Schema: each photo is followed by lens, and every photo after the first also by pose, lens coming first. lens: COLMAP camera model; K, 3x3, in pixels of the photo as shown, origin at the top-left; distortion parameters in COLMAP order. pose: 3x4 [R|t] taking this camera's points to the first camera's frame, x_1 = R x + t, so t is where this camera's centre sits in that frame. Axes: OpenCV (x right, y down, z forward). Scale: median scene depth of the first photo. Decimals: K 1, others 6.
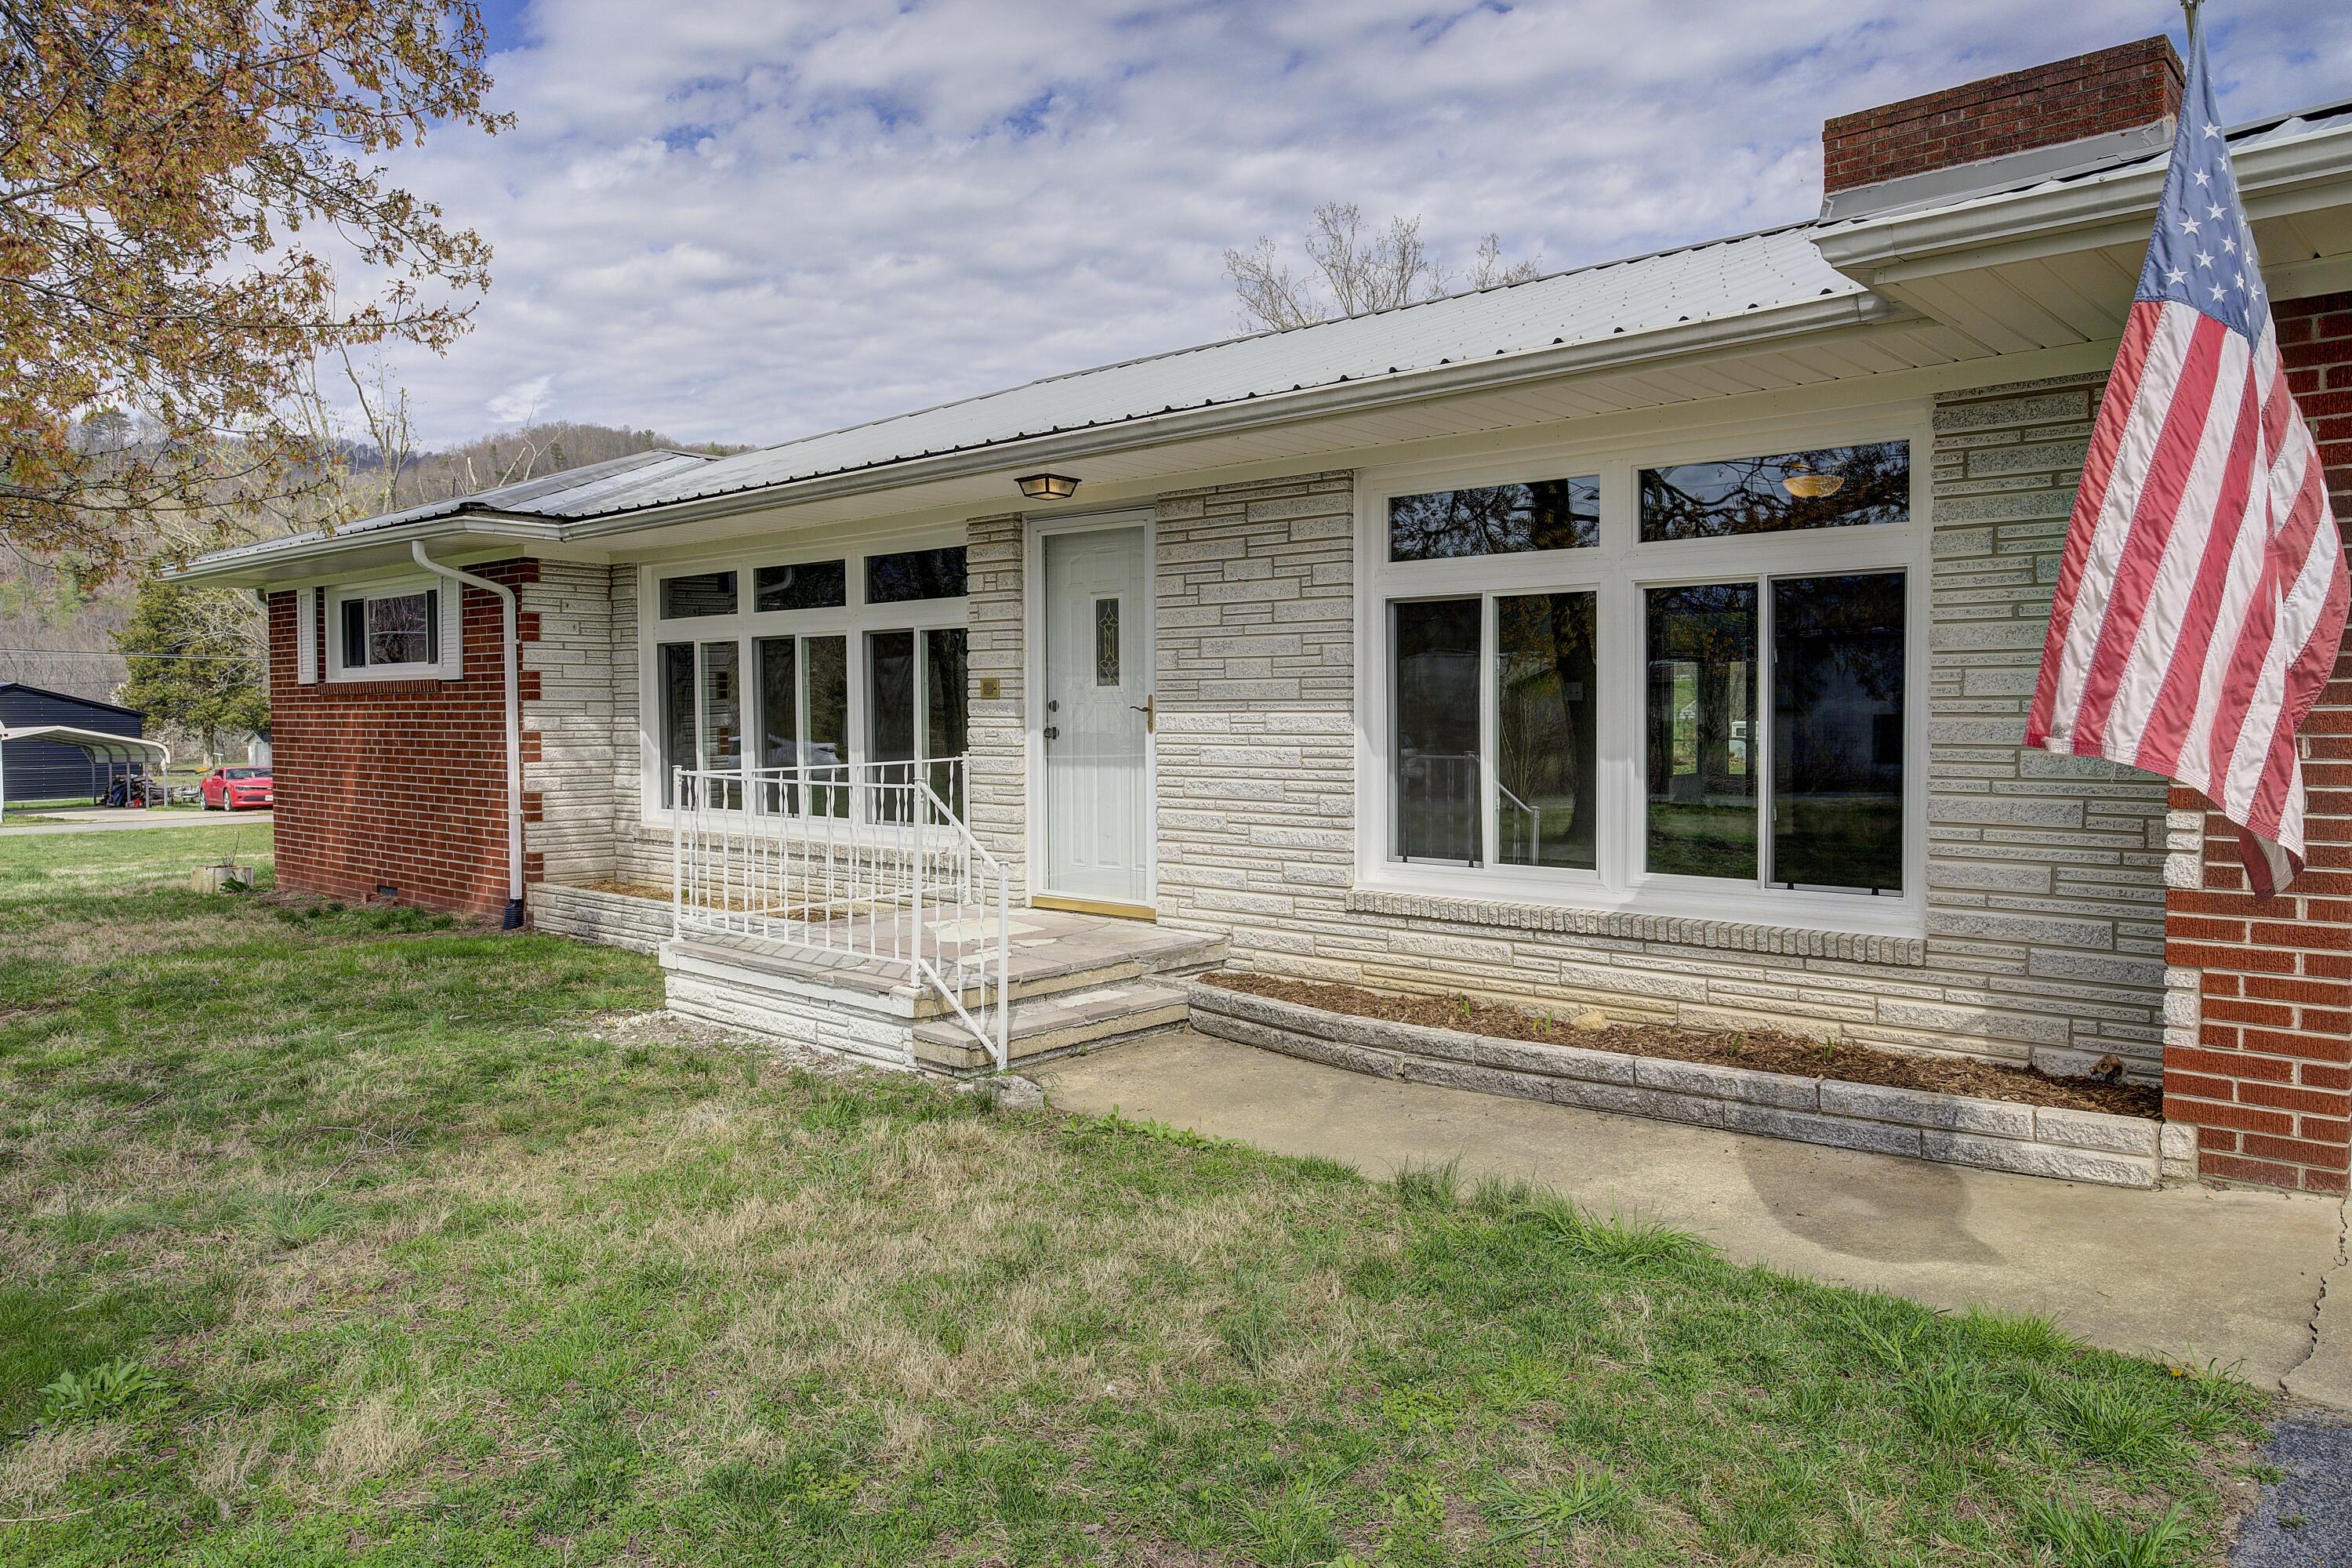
lens RADIAL K [[1554.1, 0, 1209.1], [0, 1554.1, 764.6], [0, 0, 1]] dist [-0.014931, 0.009664]
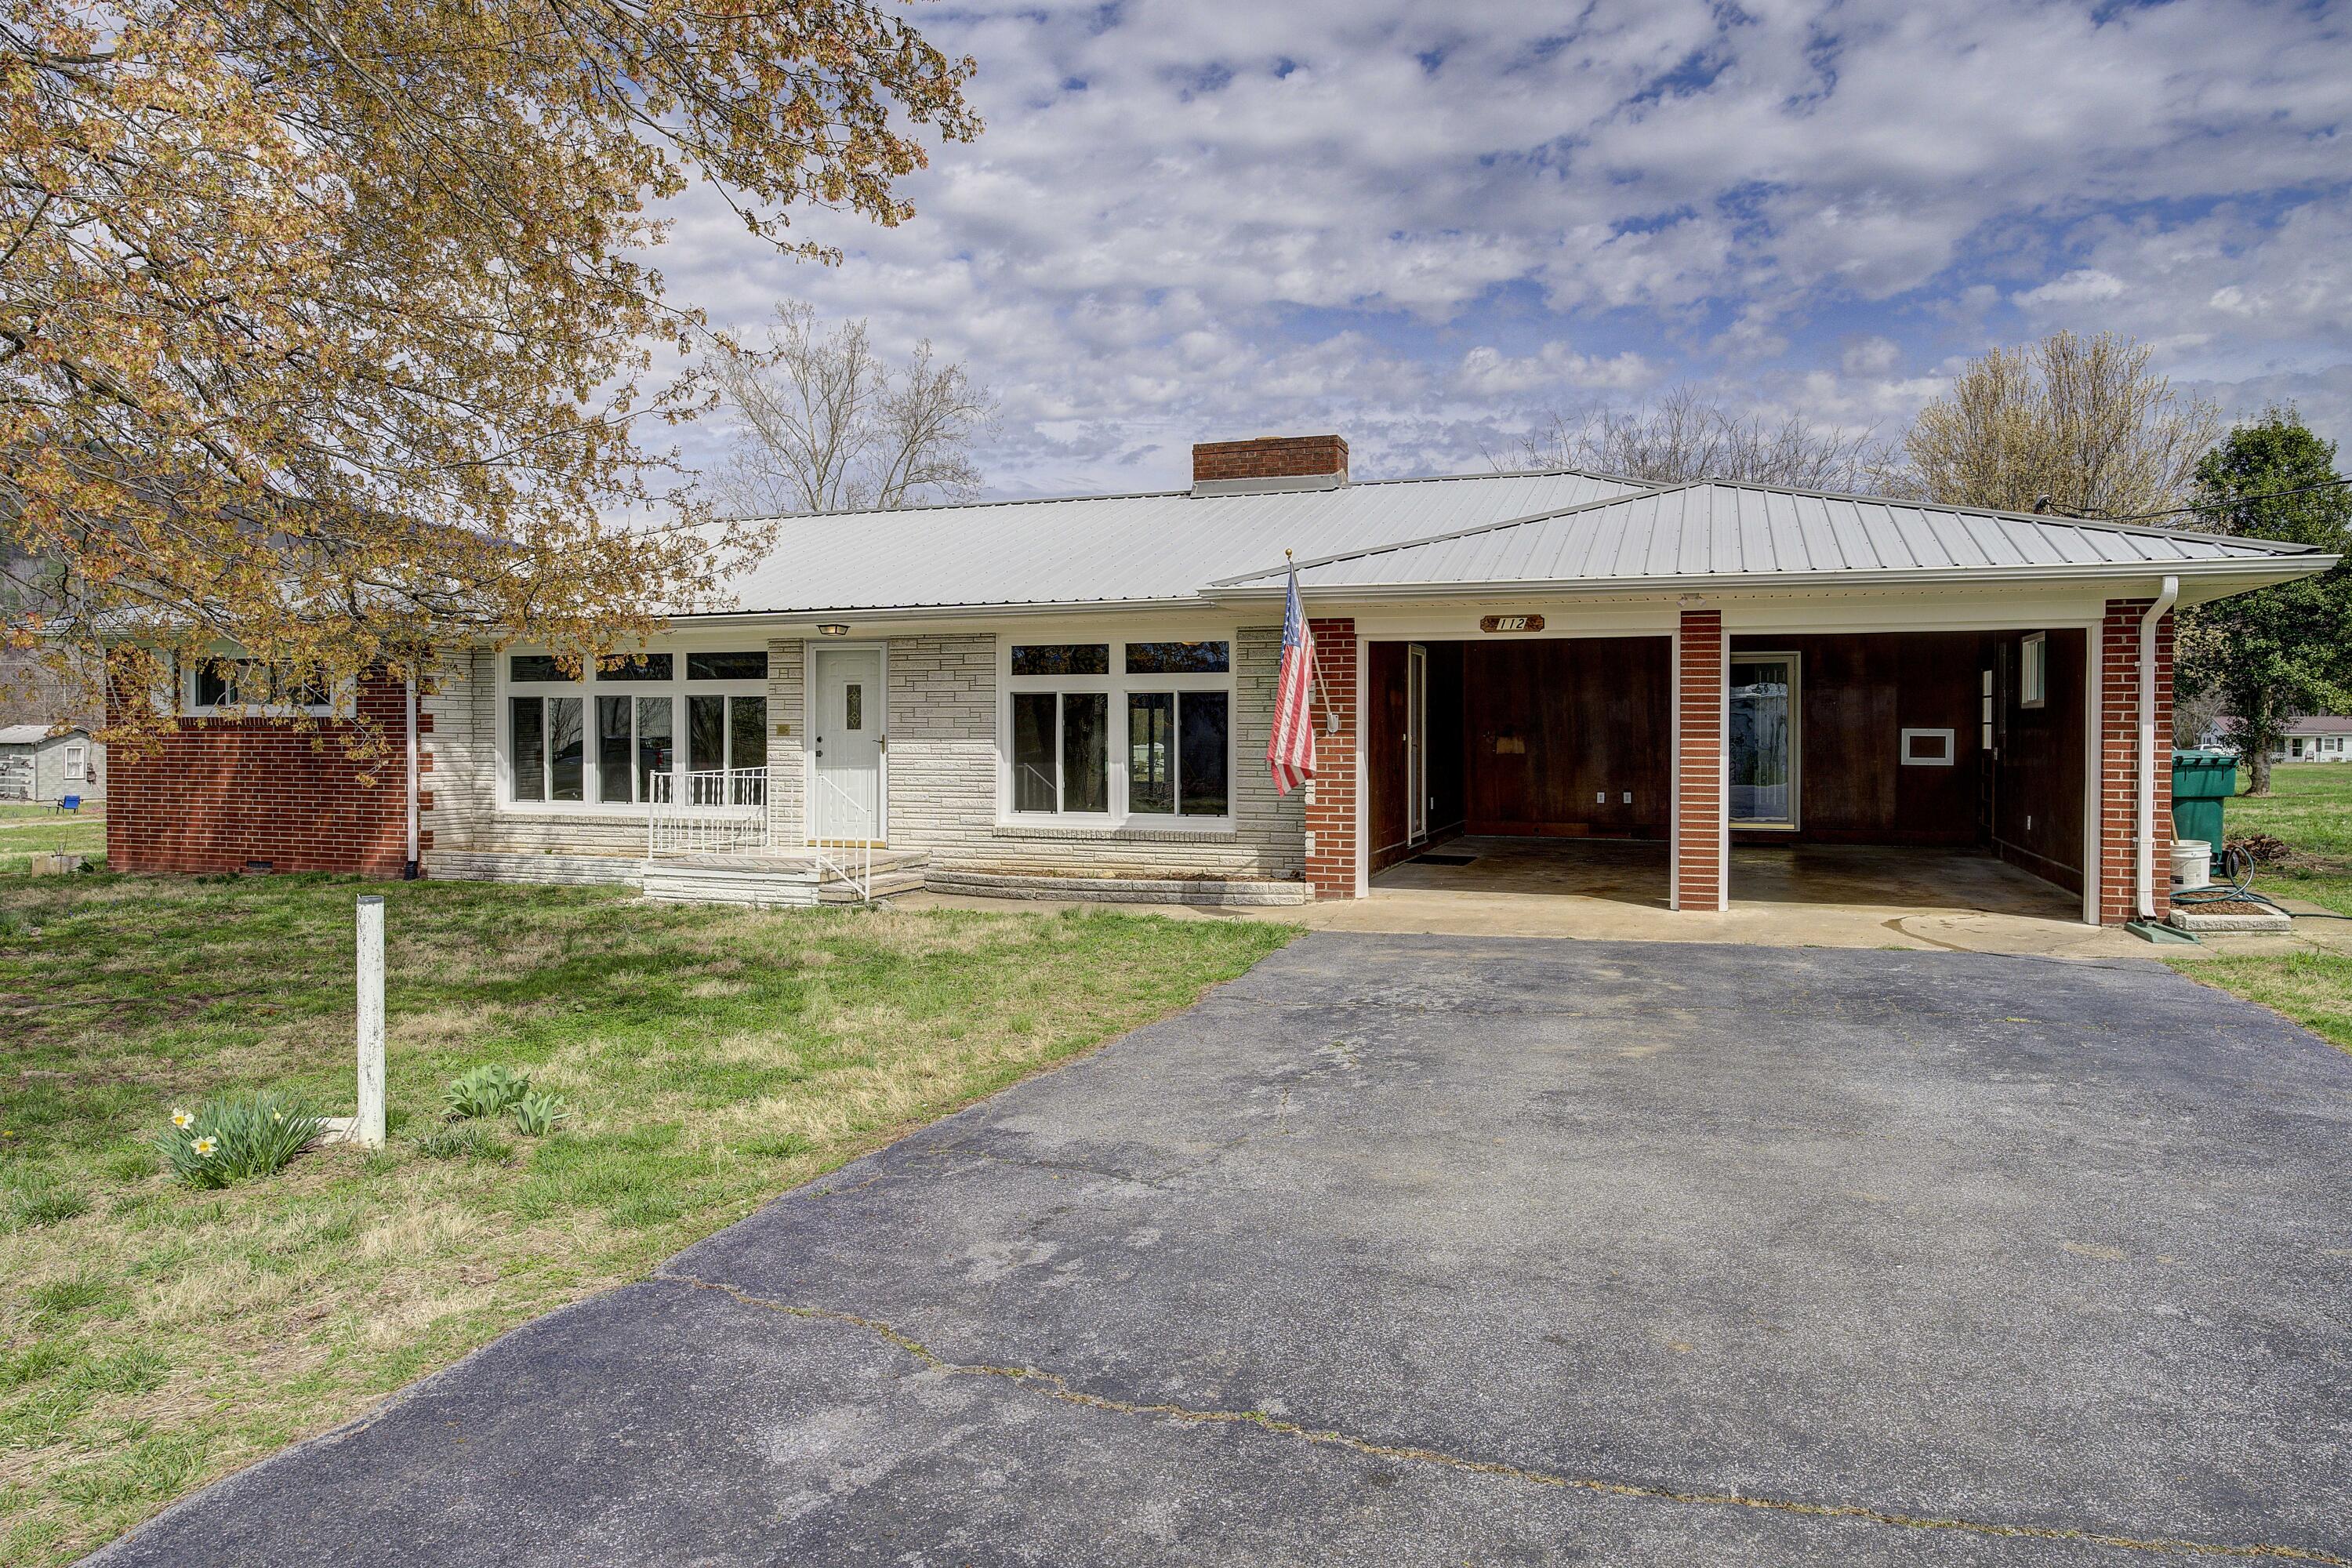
lens RADIAL K [[1440.2, 0, 1170.2], [0, 1440.2, 768.9], [0, 0, 1]] dist [-0.003950, -0.000340]
pose [[0.932358, -0.004585, 0.361506, -0.397022], [0.007590, 0.999947, -0.006893, 0.016042], [-0.361456, 0.009171, 0.932344, -0.938403]]
